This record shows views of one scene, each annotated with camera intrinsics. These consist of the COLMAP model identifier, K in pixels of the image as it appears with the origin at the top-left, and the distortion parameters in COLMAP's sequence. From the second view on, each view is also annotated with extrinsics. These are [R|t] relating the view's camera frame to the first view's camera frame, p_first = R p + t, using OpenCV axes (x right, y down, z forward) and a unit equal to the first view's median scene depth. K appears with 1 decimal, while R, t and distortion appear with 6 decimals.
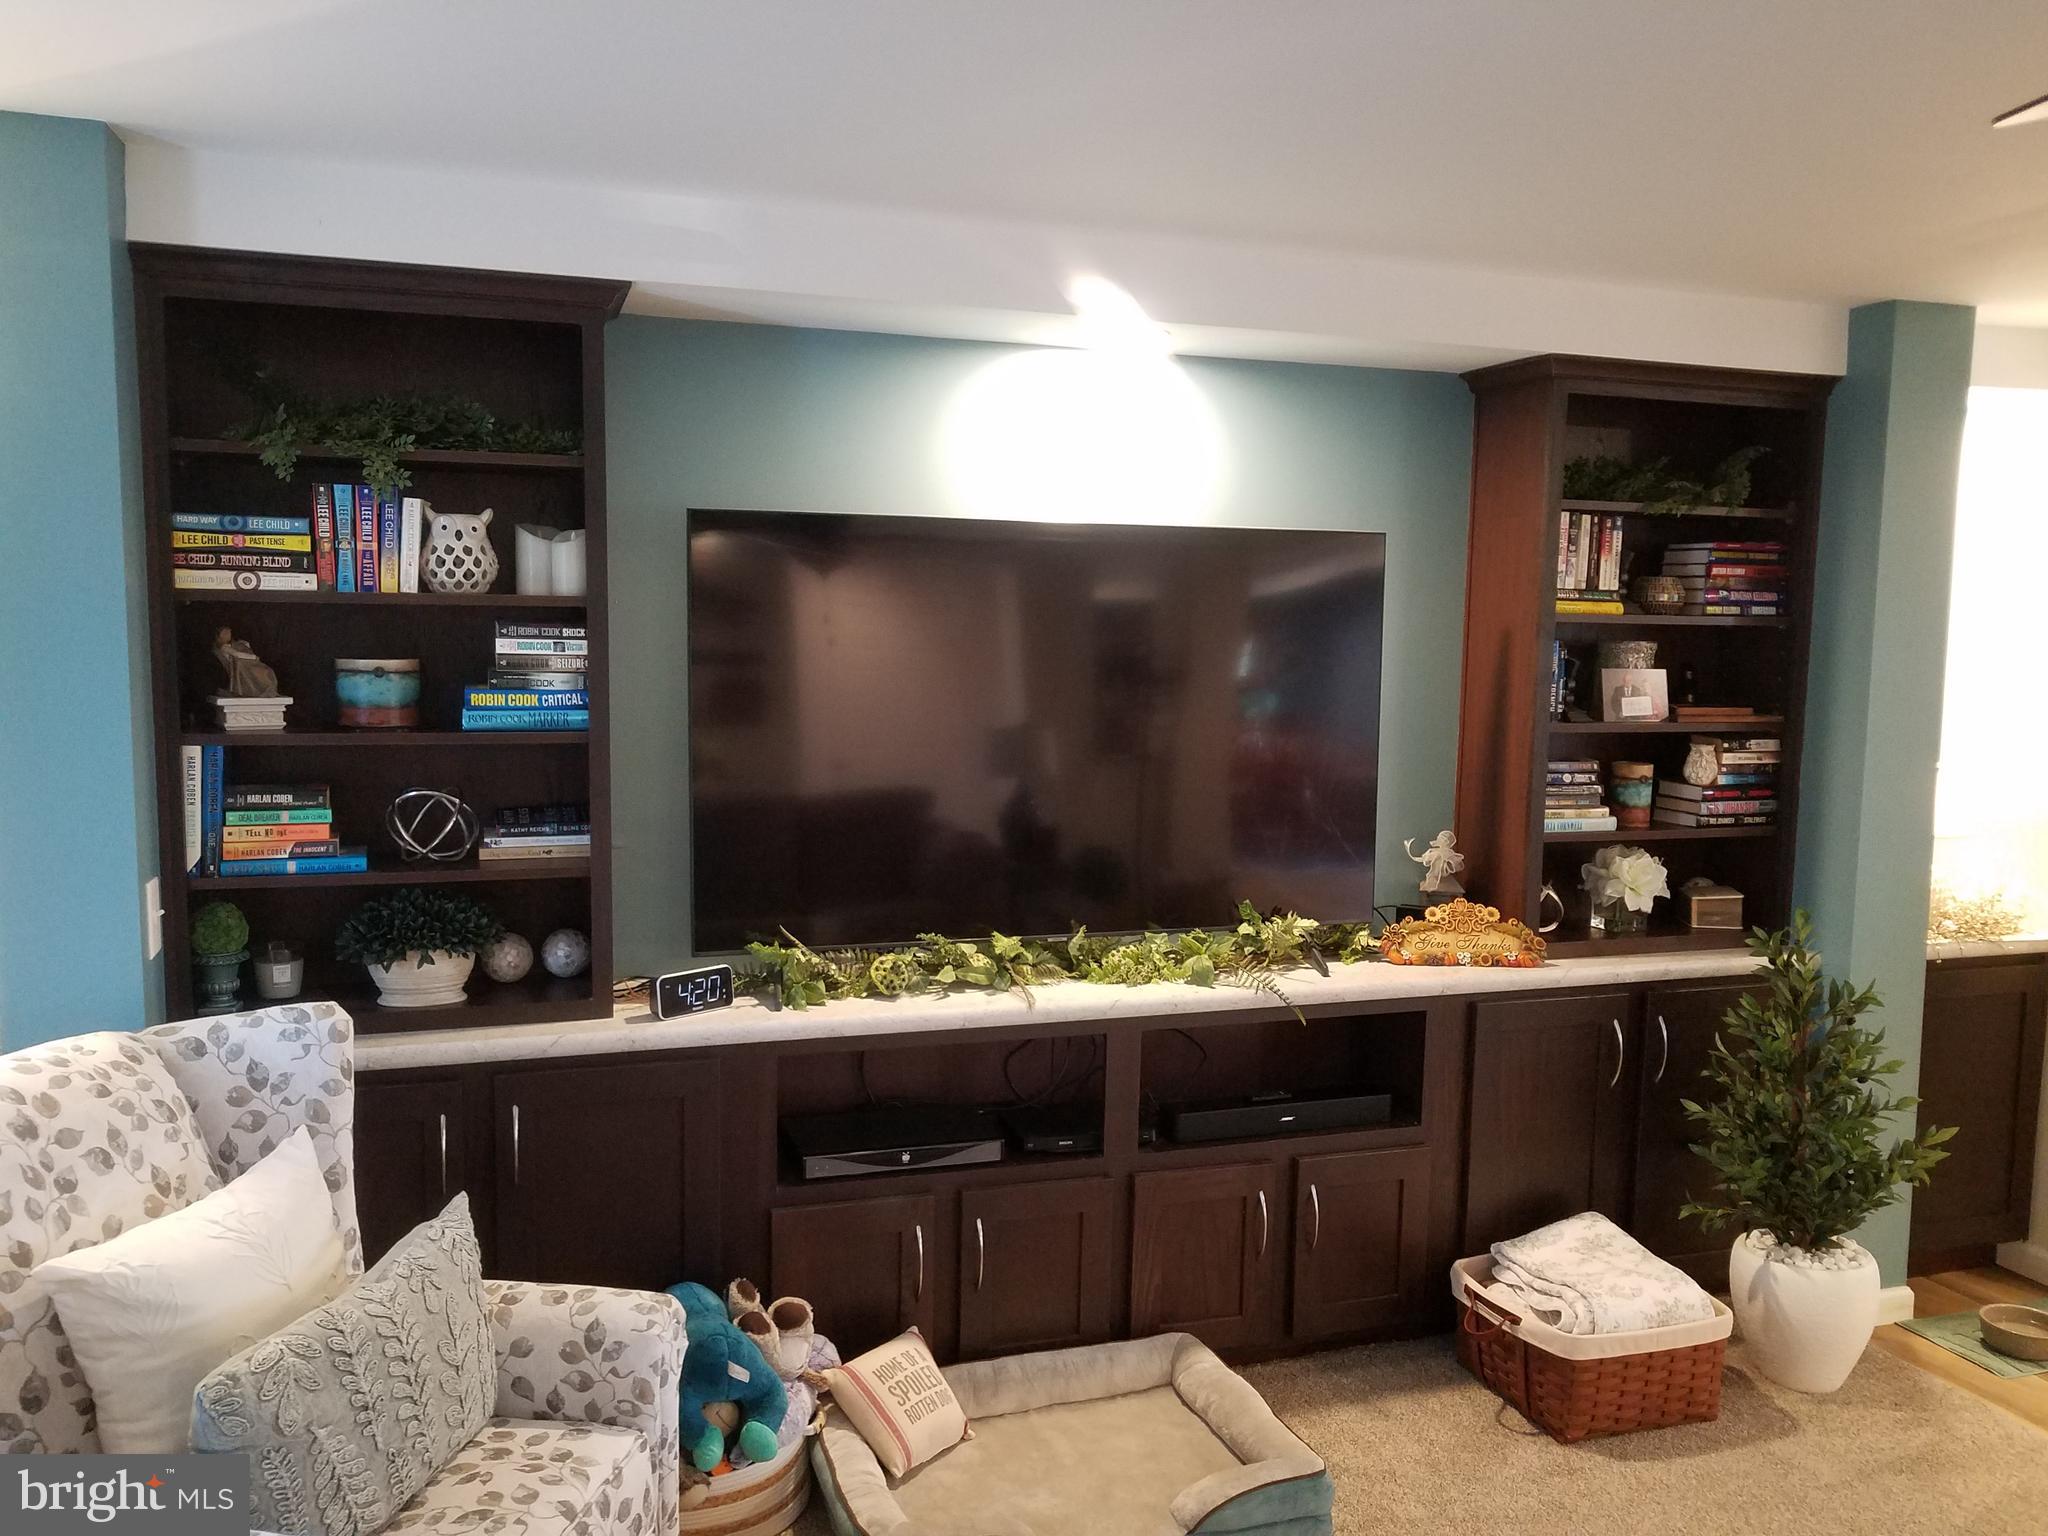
lens RADIAL K [[1594.7, 0, 1024.0], [0, 1594.7, 768.0], [0, 0, 1]] dist [0.005961, 0.005065]
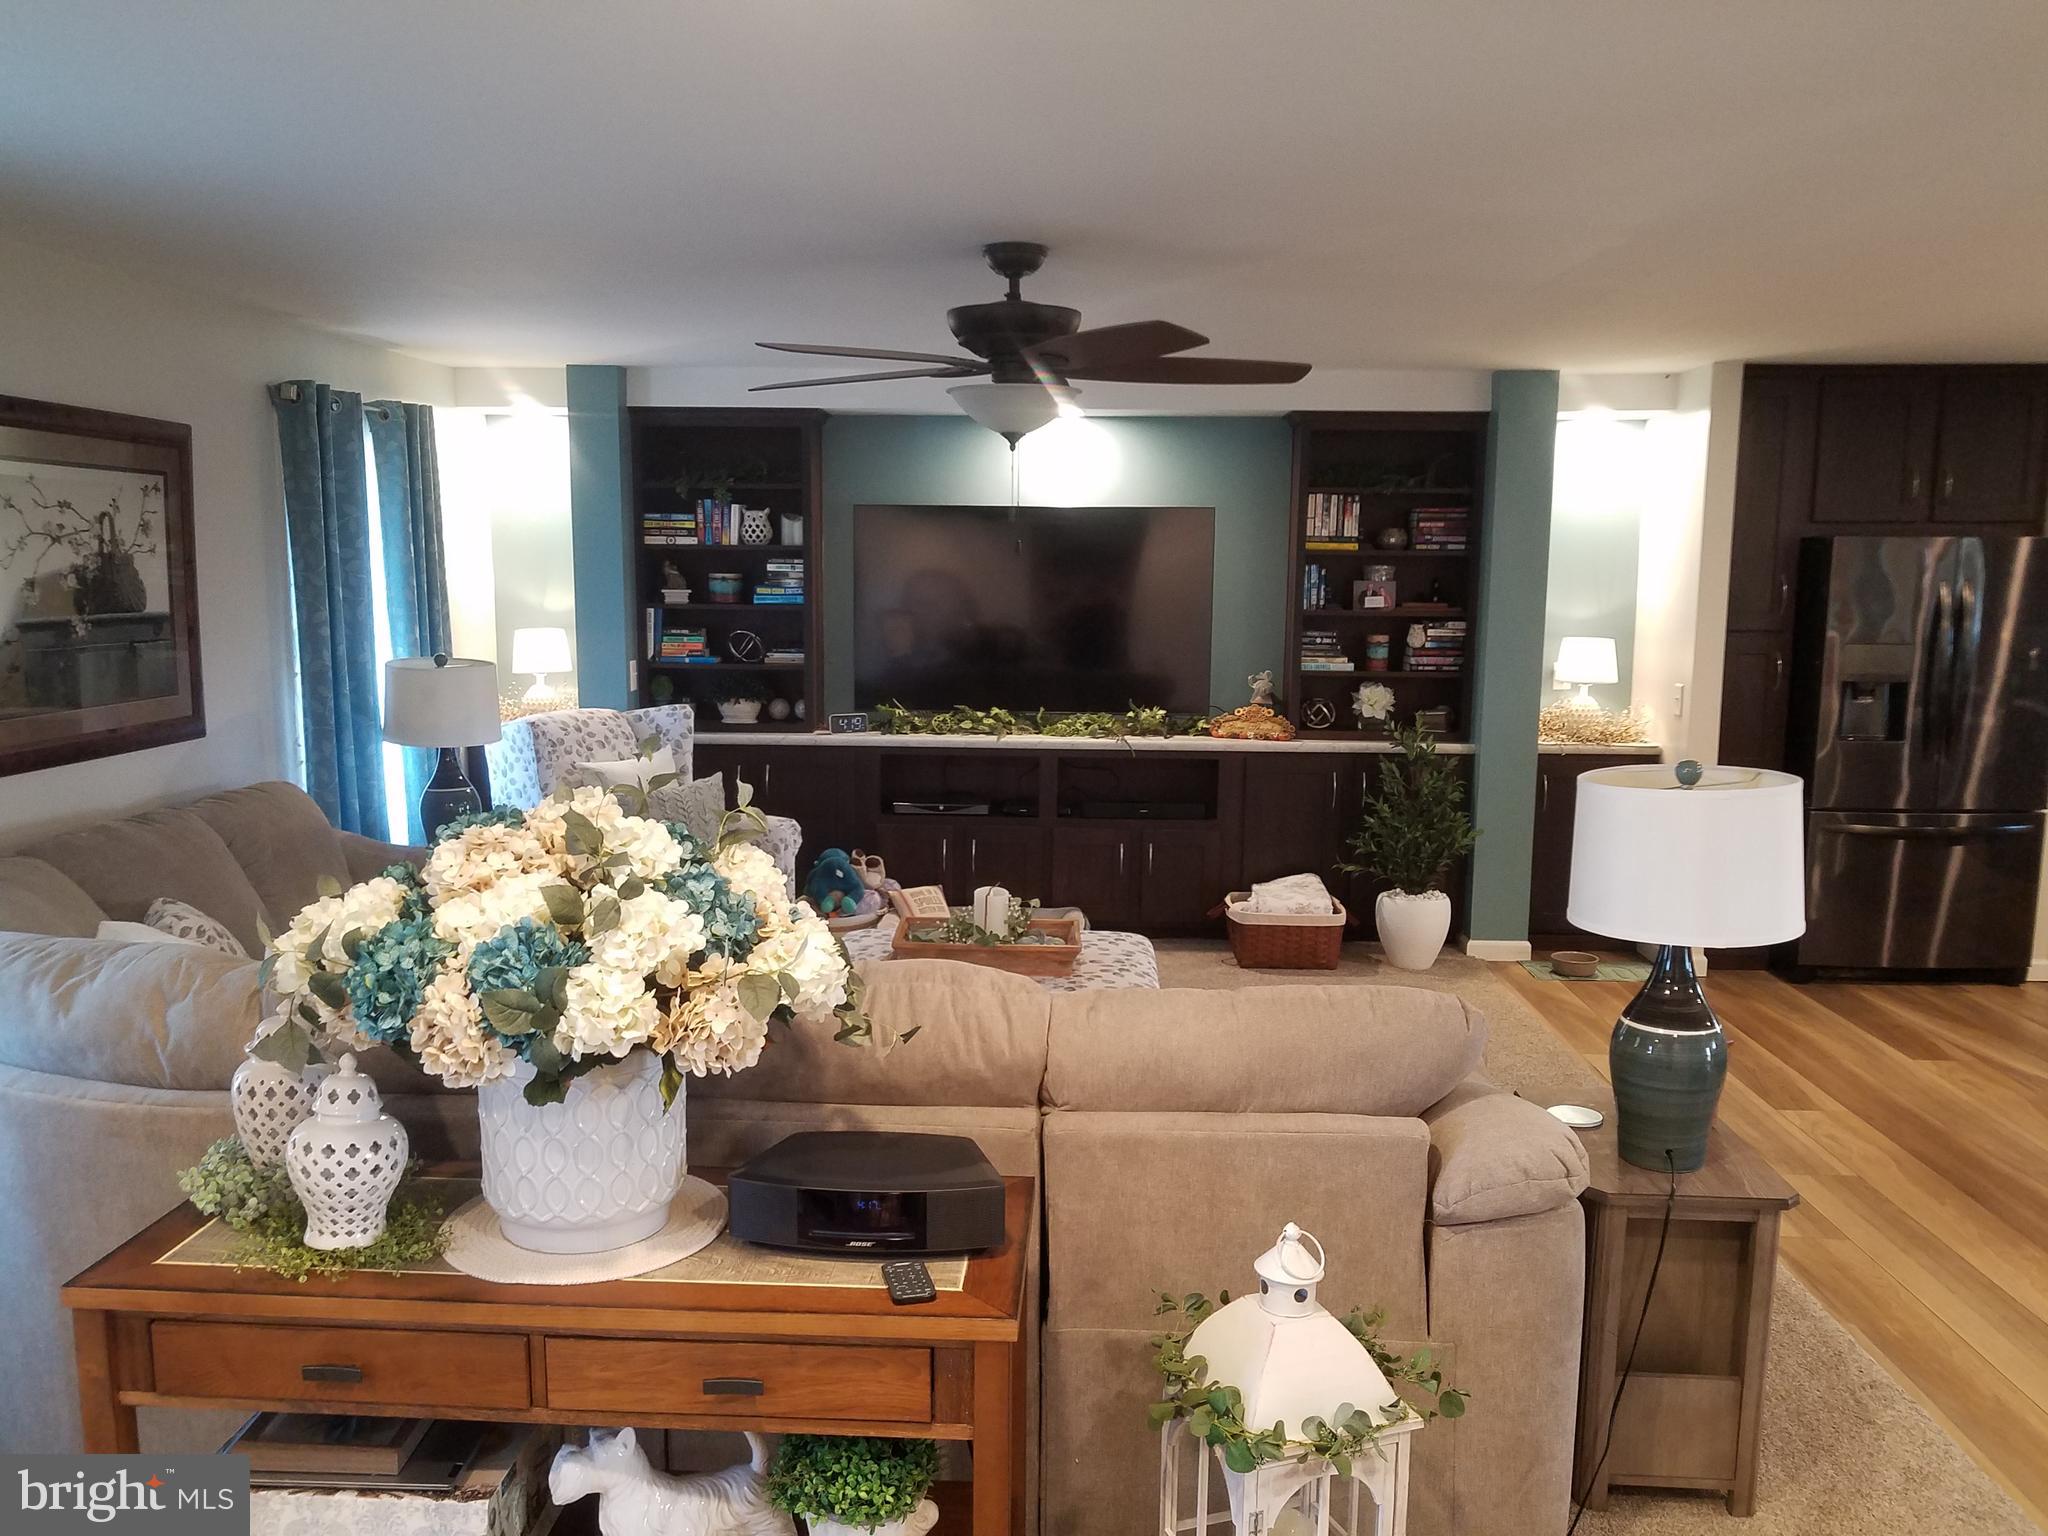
lens RADIAL K [[1612.1, 0, 1005.9], [0, 1612.1, 788.4], [0, 0, 1]] dist [-0.003058, 0.002989]
pose [[0.929891, 0.043562, -0.365247, 0.800753], [-0.029459, 0.998593, 0.044099, 0.121663], [0.366654, -0.030247, 0.929866, -0.985104]]
